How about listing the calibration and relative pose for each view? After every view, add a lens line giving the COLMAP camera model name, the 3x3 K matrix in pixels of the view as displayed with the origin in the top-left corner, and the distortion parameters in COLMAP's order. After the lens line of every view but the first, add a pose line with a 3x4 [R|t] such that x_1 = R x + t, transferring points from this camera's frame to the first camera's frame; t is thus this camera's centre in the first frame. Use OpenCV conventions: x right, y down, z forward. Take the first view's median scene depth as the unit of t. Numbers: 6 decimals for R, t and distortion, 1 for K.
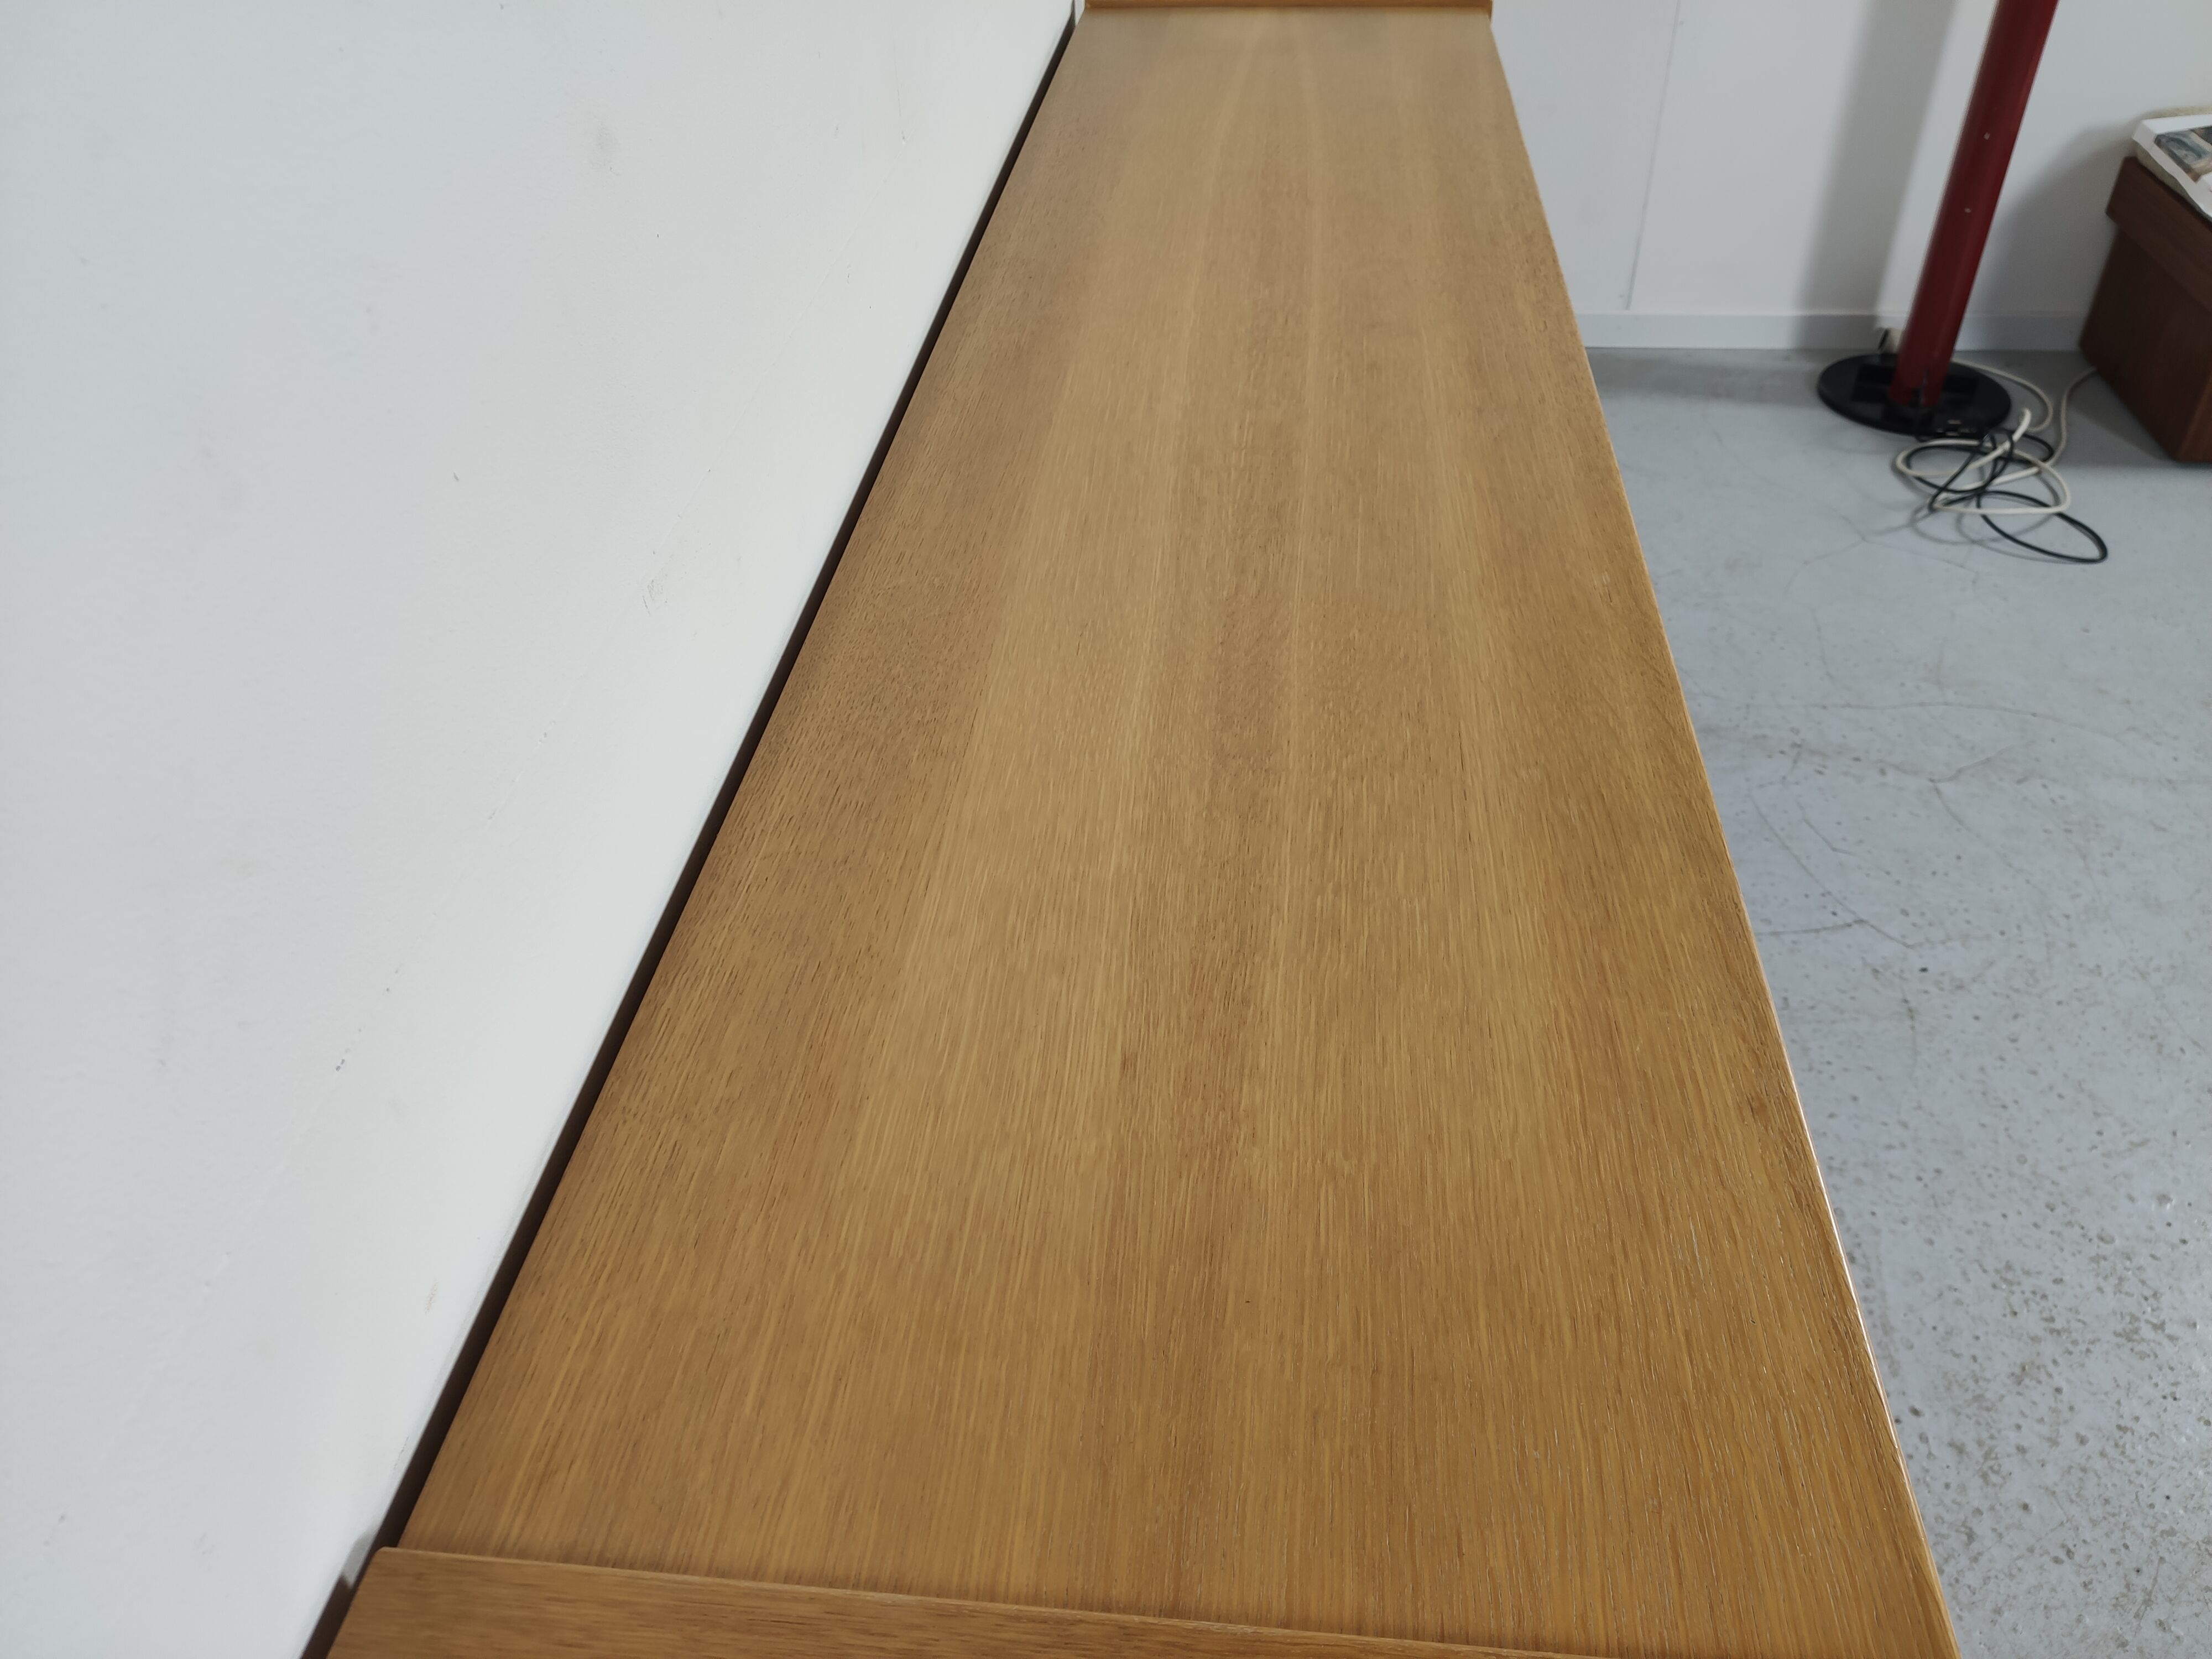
lens RADIAL K [[1695.0, 0, 1103.0], [0, 1695.0, 832.0], [0, 0, 1]] dist [0.002549, -0.006138]
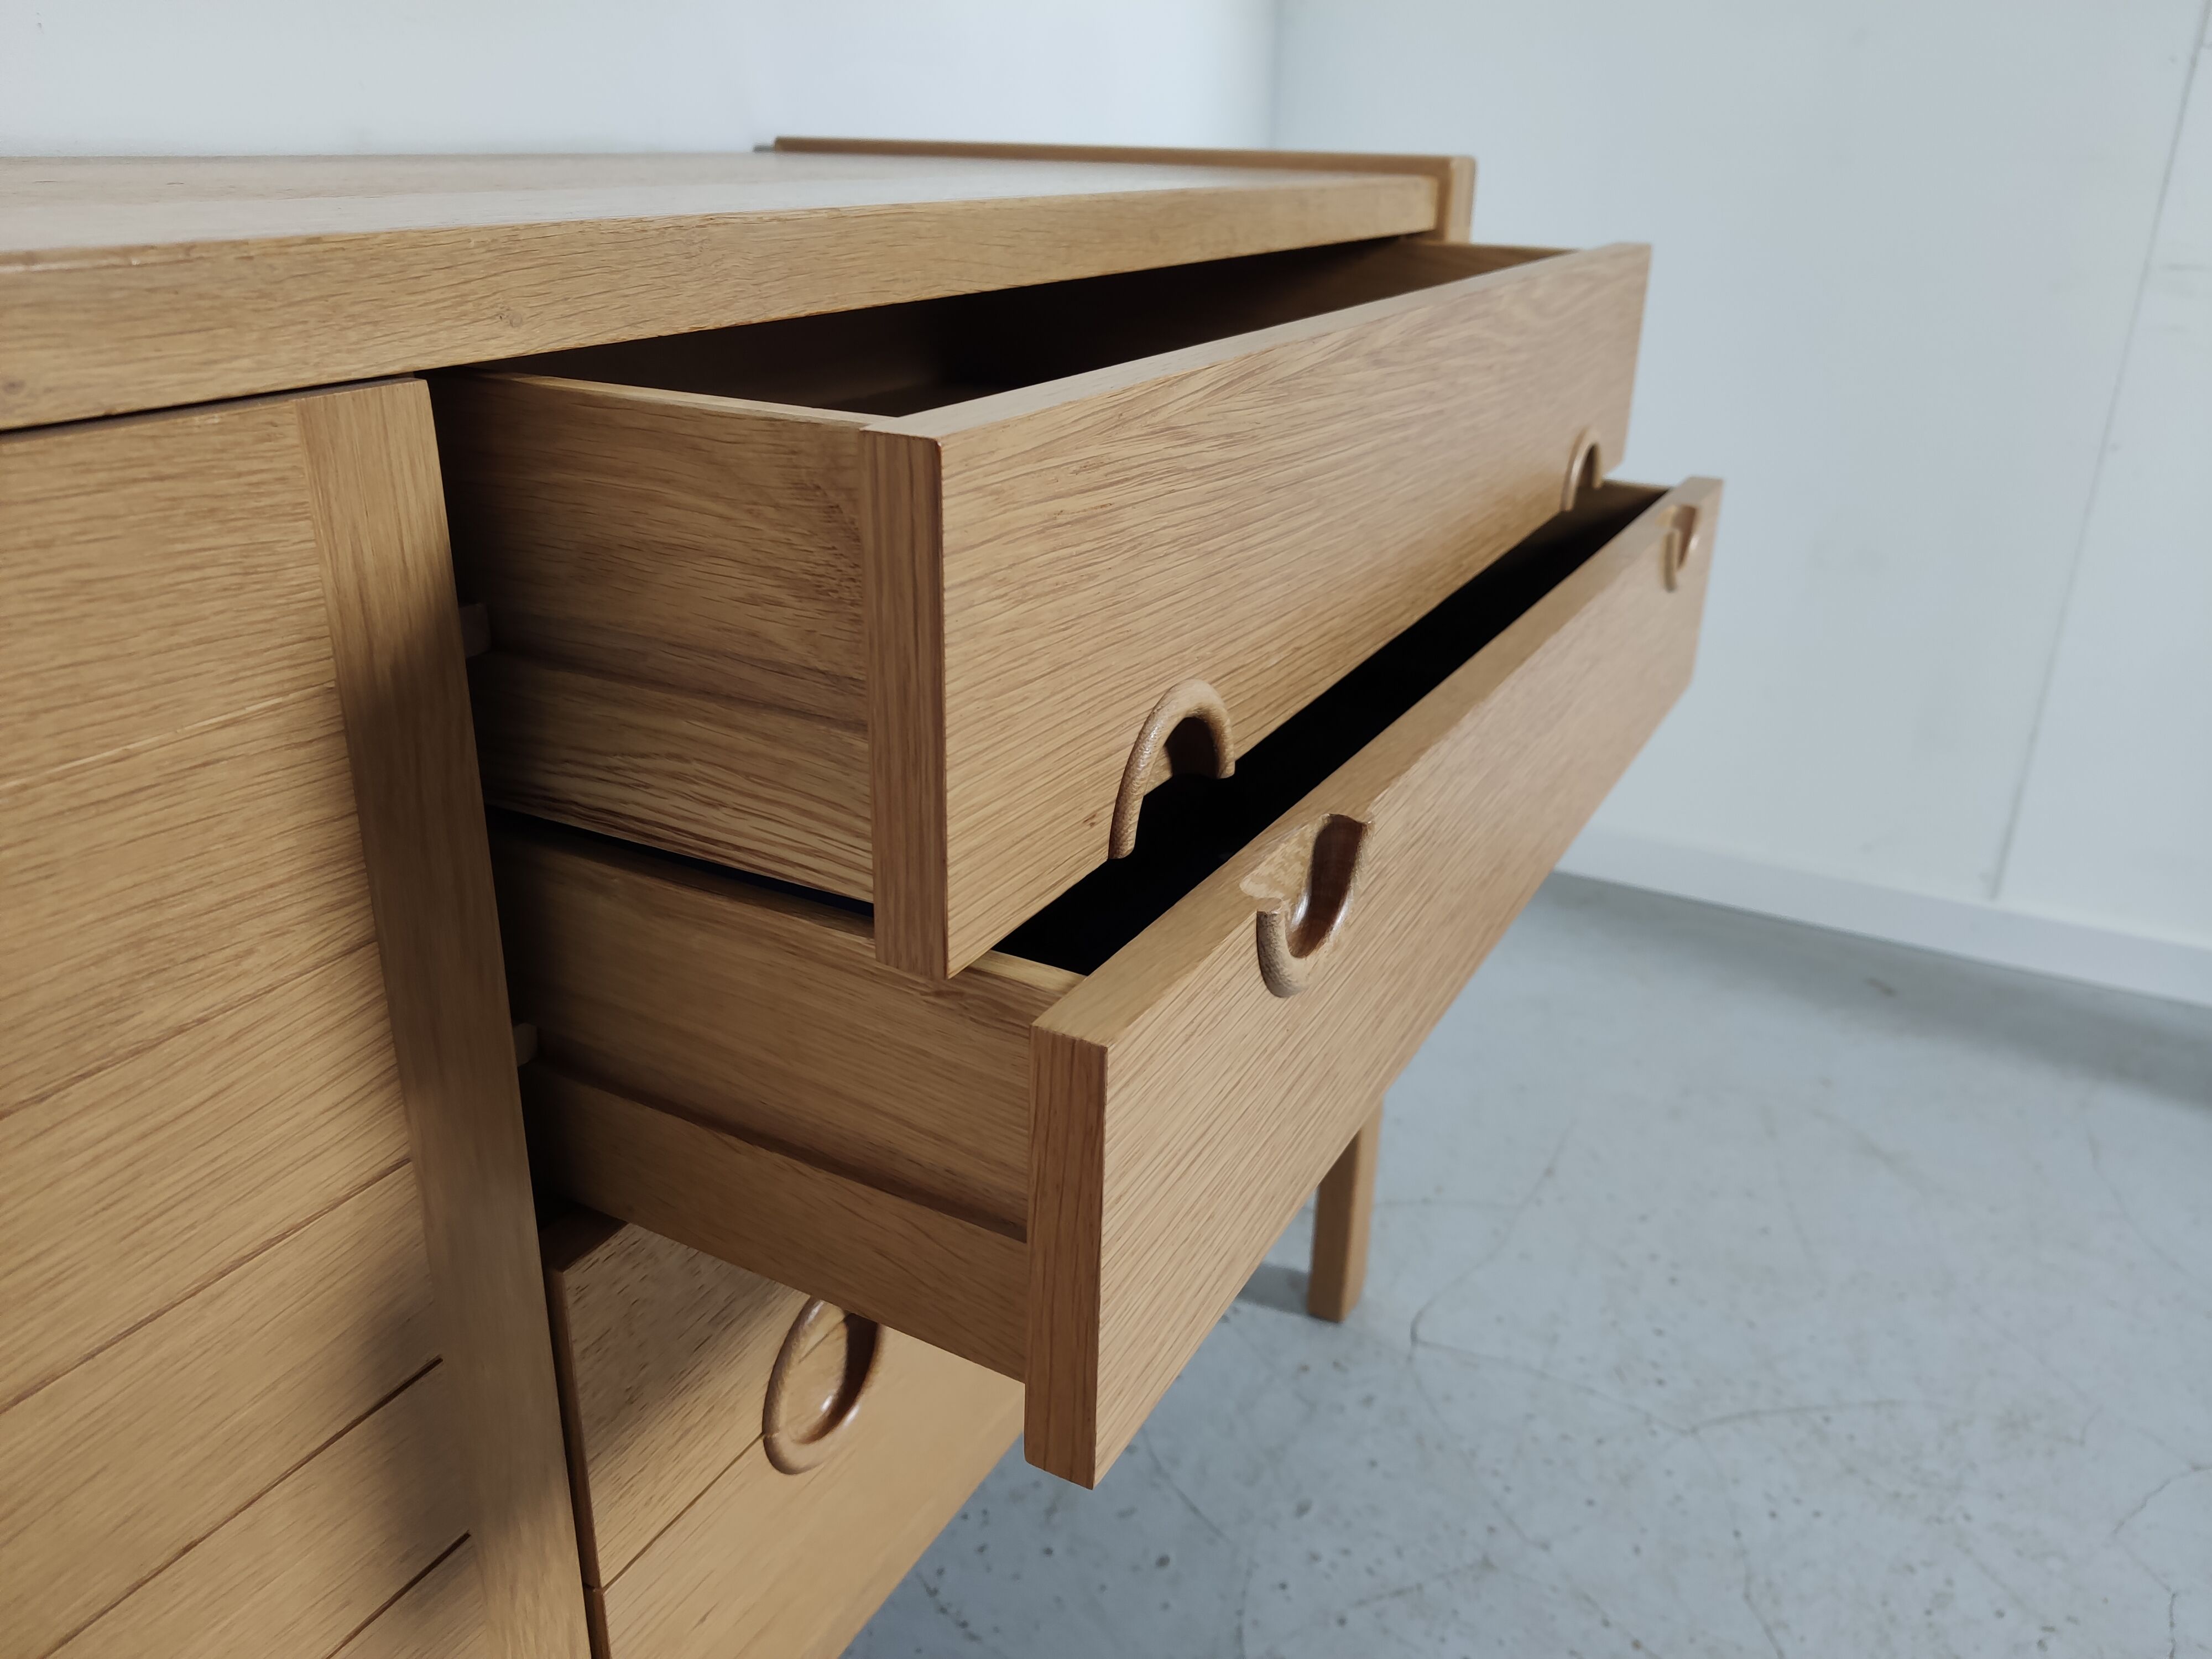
lens RADIAL K [[1695.0, 0, 1096.1], [0, 1695.0, 848.2], [0, 0, 1]] dist [0.002549, -0.006138]
pose [[0.926576, 0.185556, -0.327149, 0.642607], [-0.268243, 0.935739, -0.228994, -0.324091], [0.263635, 0.299935, 0.916807, 1.131248]]
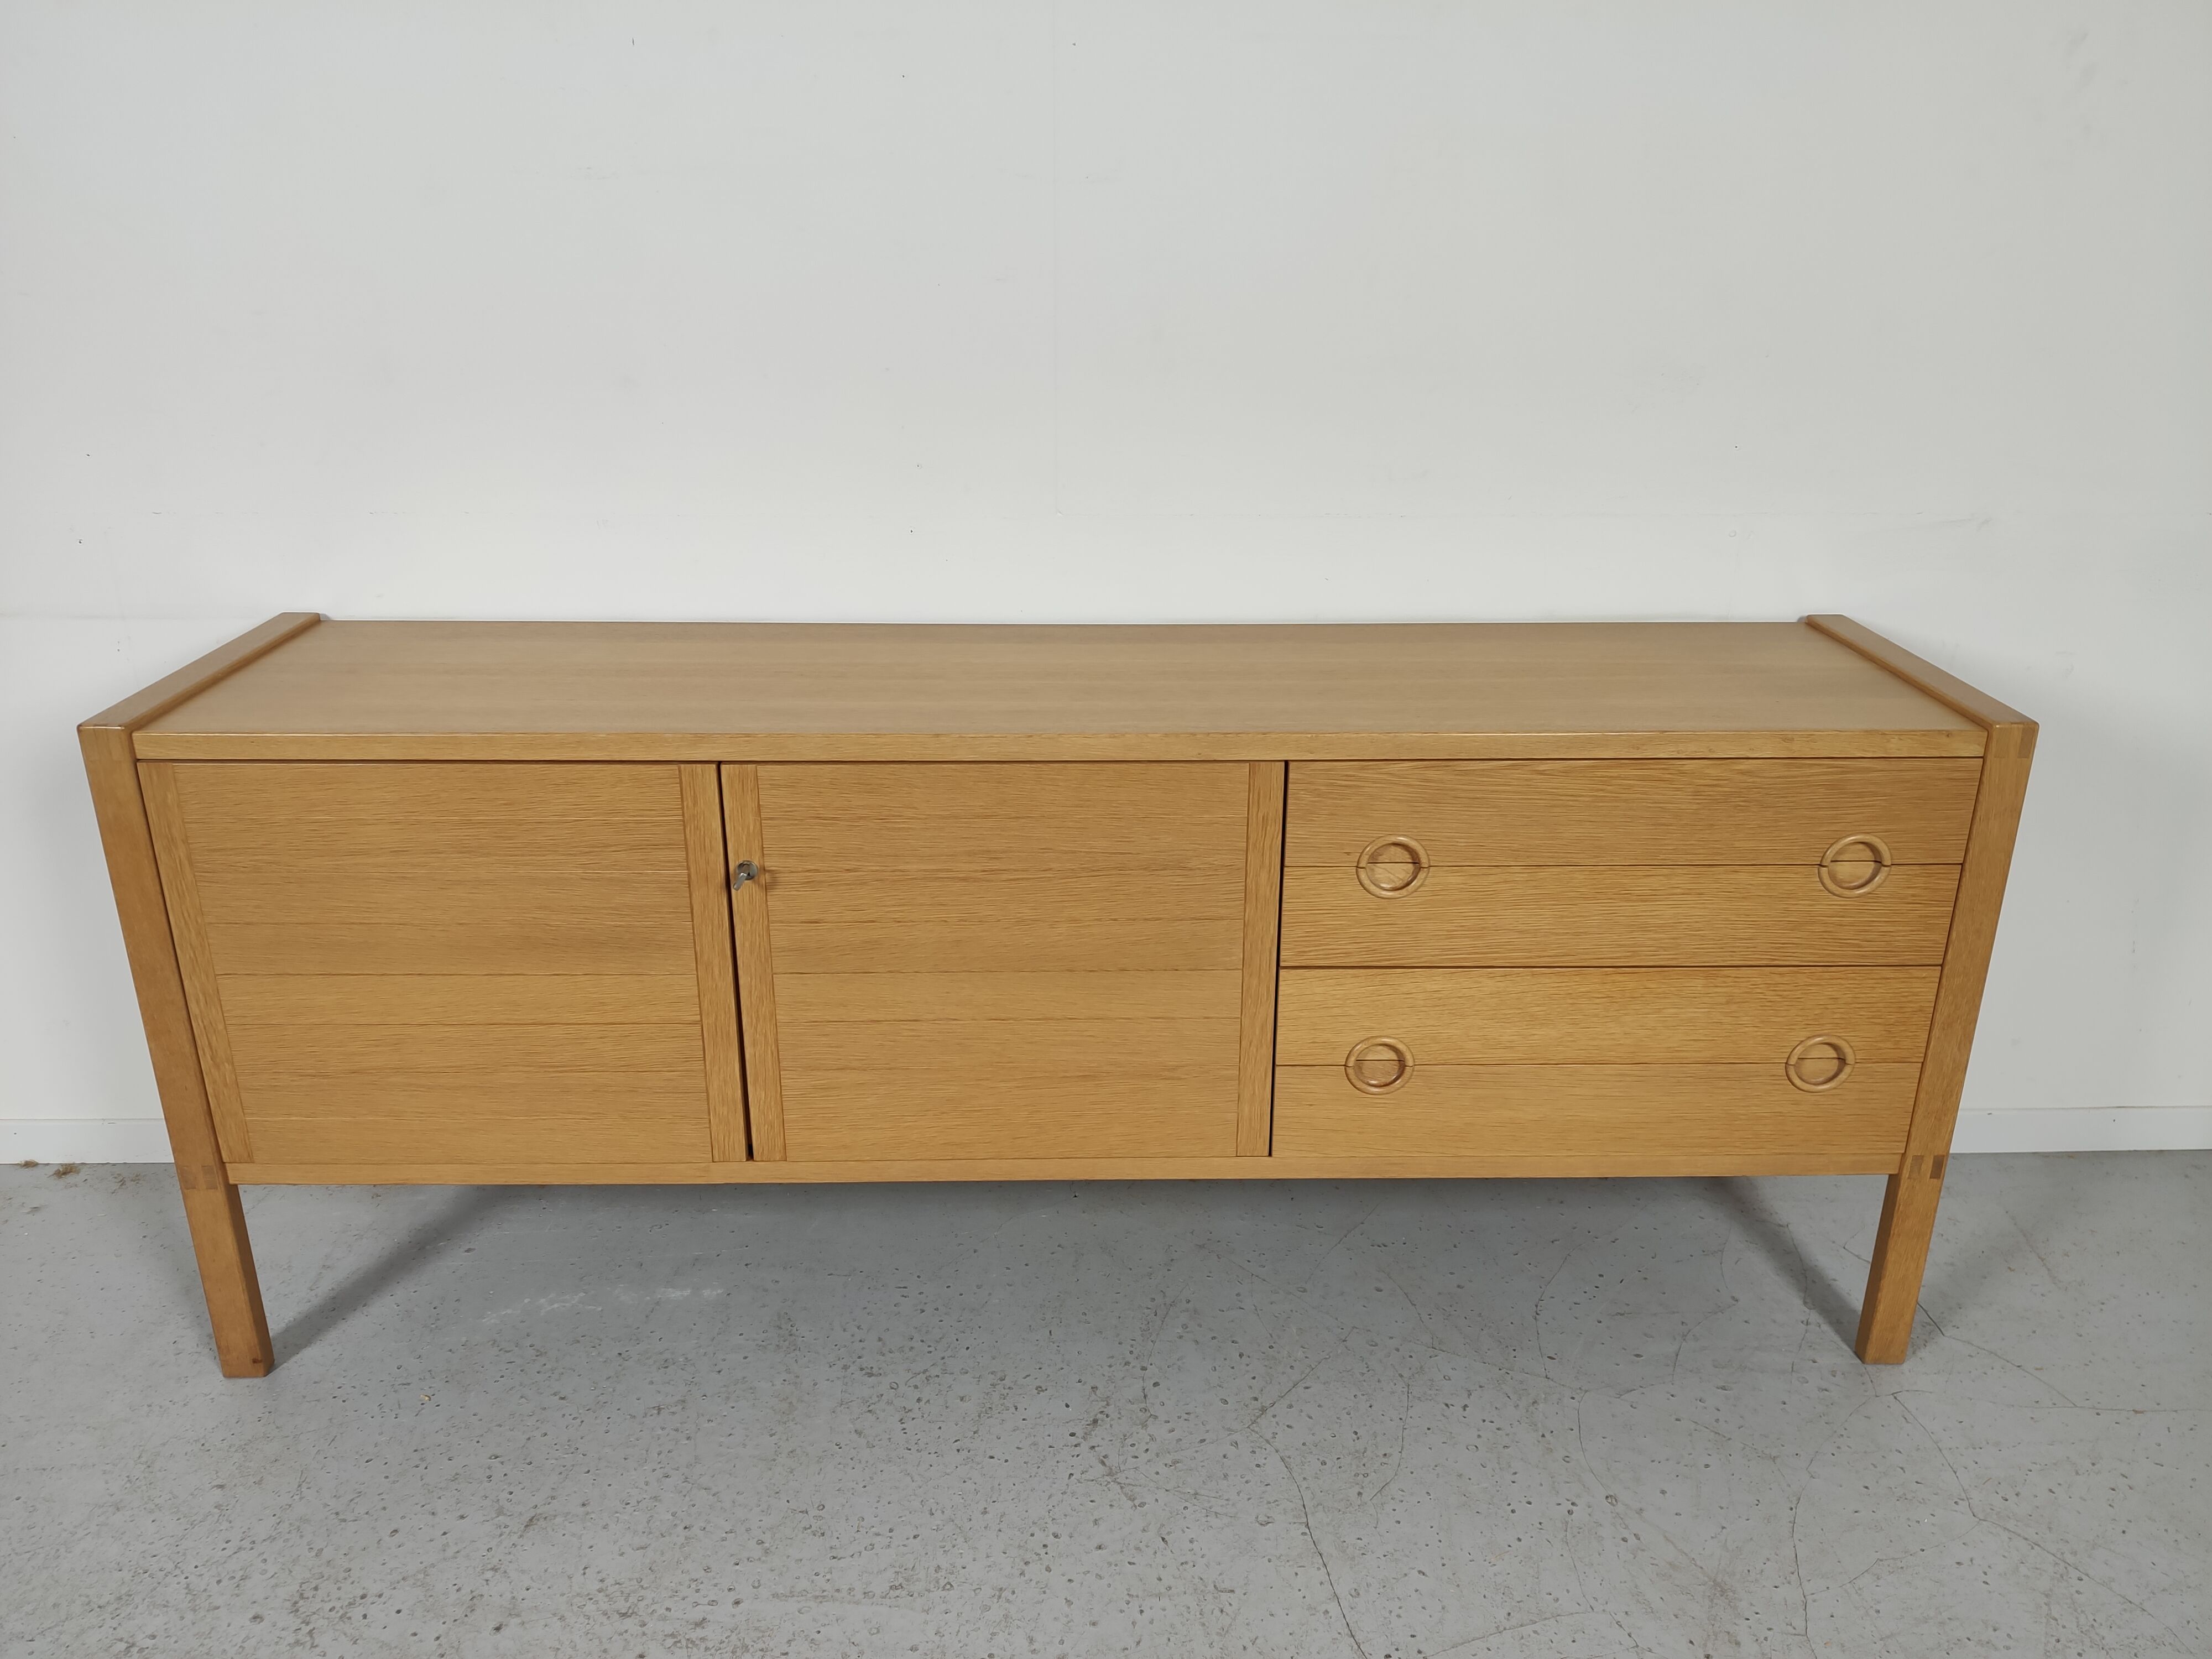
lens RADIAL K [[1695.0, 0, 1122.6], [0, 1695.0, 822.3], [0, 0, 1]] dist [0.002549, -0.006138]
pose [[0.122497, 0.375944, -0.918510, 1.968599], [-0.630636, 0.744108, 0.220457, -0.696668], [0.766350, 0.552240, 0.328235, 0.729291]]
